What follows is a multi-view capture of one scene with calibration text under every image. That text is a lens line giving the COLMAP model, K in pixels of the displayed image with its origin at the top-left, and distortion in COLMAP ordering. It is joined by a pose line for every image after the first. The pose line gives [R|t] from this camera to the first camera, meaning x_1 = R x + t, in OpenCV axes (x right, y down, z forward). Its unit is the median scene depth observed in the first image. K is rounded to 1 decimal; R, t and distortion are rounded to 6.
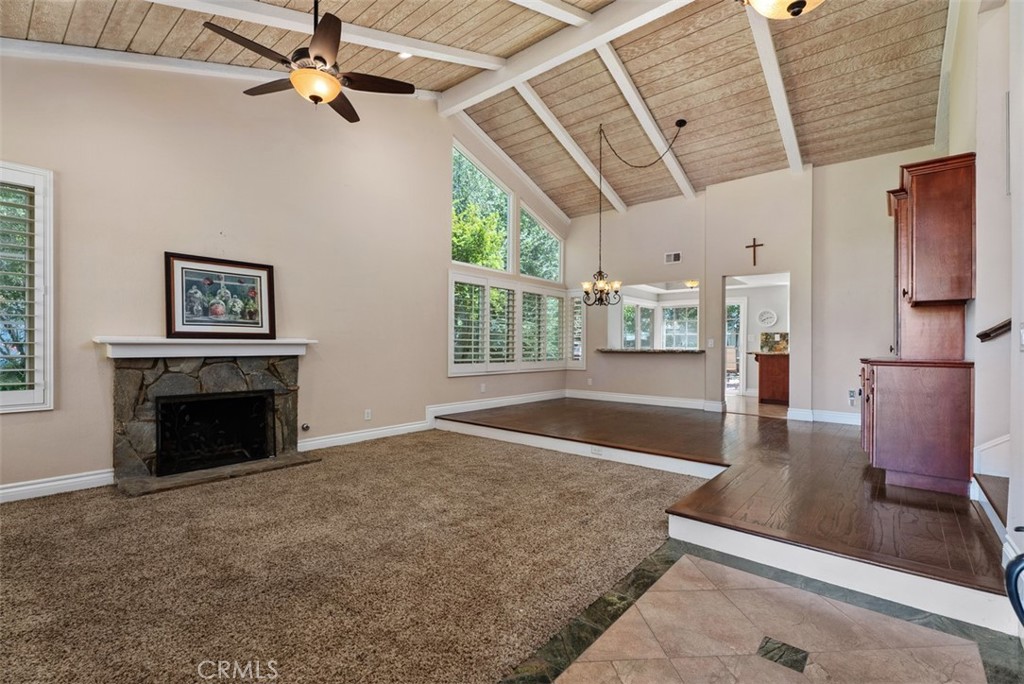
lens RADIAL K [[466.2, 0, 497.4], [0, 466.2, 345.3], [0, 0, 1]] dist [0.000705, -0.000150]
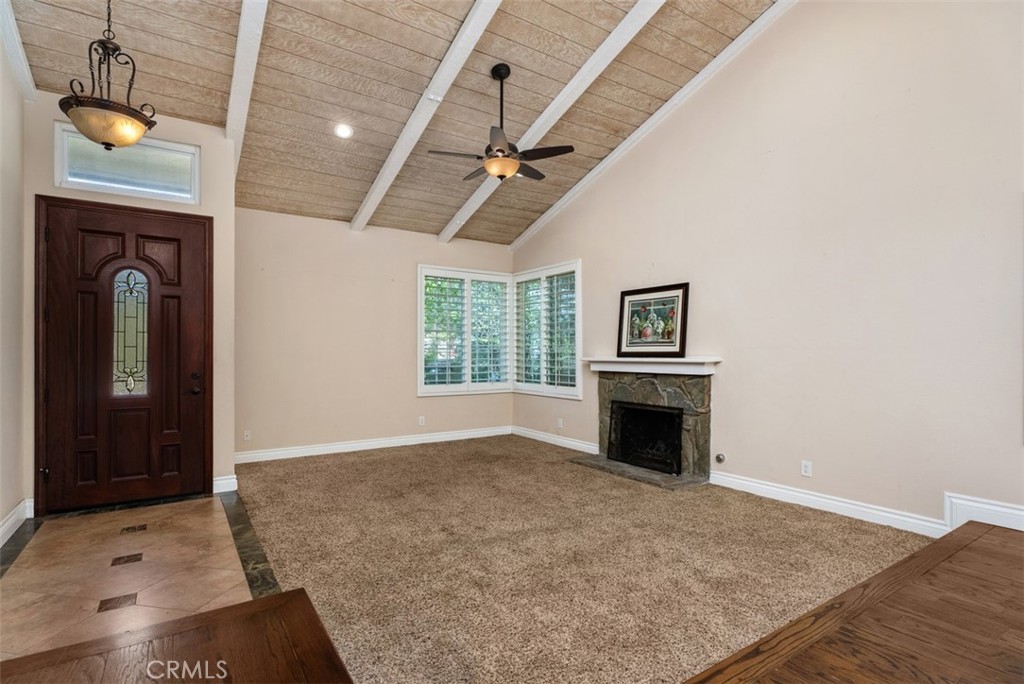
lens RADIAL K [[507.5, 0, 512.0], [0, 507.5, 342.0], [0, 0, 1]] dist [-0.000183, -0.000042]
pose [[-0.260168, -0.033018, -0.964999, 0.696884], [-0.008978, 0.999455, -0.031777, -0.008800], [0.965522, 0.000396, -0.260322, 0.995357]]
